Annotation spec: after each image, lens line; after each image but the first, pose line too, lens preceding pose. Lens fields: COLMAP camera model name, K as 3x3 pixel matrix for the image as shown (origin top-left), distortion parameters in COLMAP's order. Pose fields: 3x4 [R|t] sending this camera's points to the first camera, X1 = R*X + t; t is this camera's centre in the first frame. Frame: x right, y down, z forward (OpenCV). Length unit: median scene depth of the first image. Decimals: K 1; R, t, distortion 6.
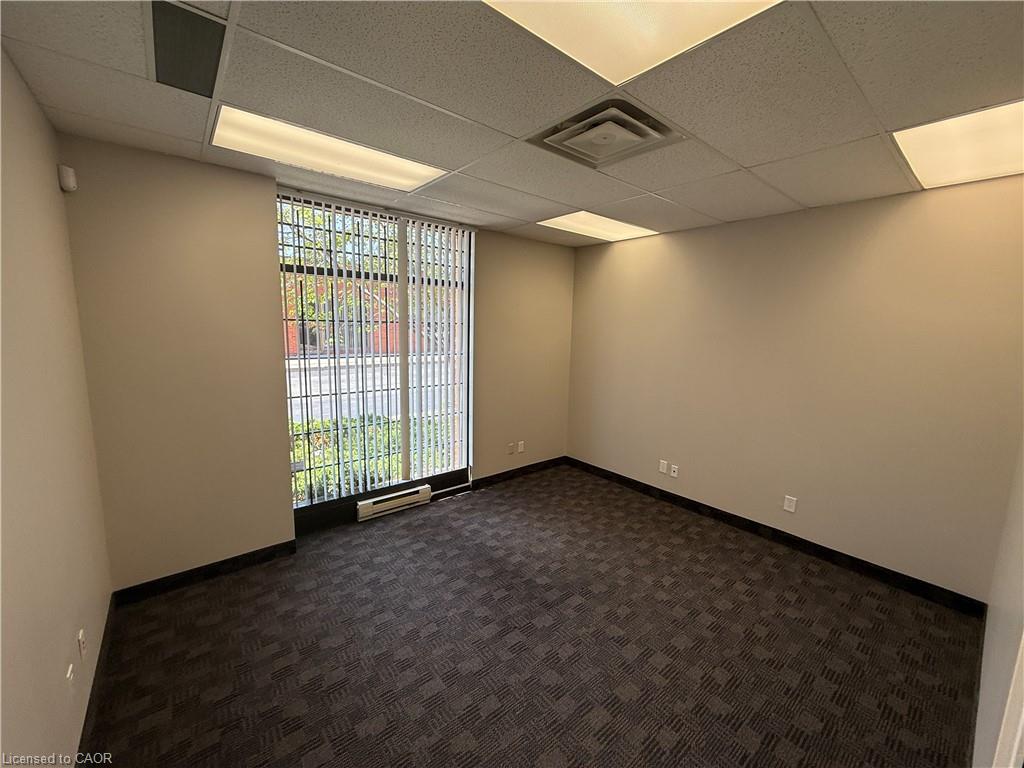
lens RADIAL K [[408.5, 0, 477.3], [0, 408.5, 383.5], [0, 0, 1]] dist [-0.031733, 0.000077]
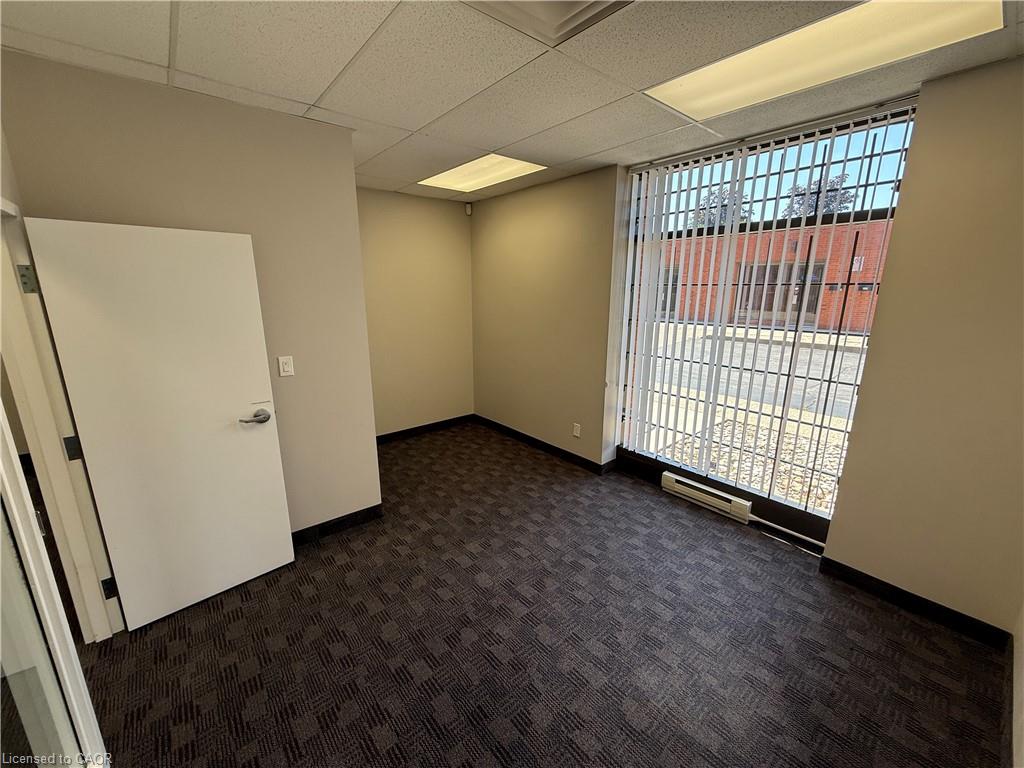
lens RADIAL K [[411.9, 0, 513.5], [0, 411.9, 387.7], [0, 0, 1]] dist [-0.001954, -0.000123]
pose [[0.057978, 0.225385, -0.972543, 0.611425], [-0.149878, 0.965106, 0.214727, -0.063335], [0.987003, 0.133314, 0.089735, 0.519486]]
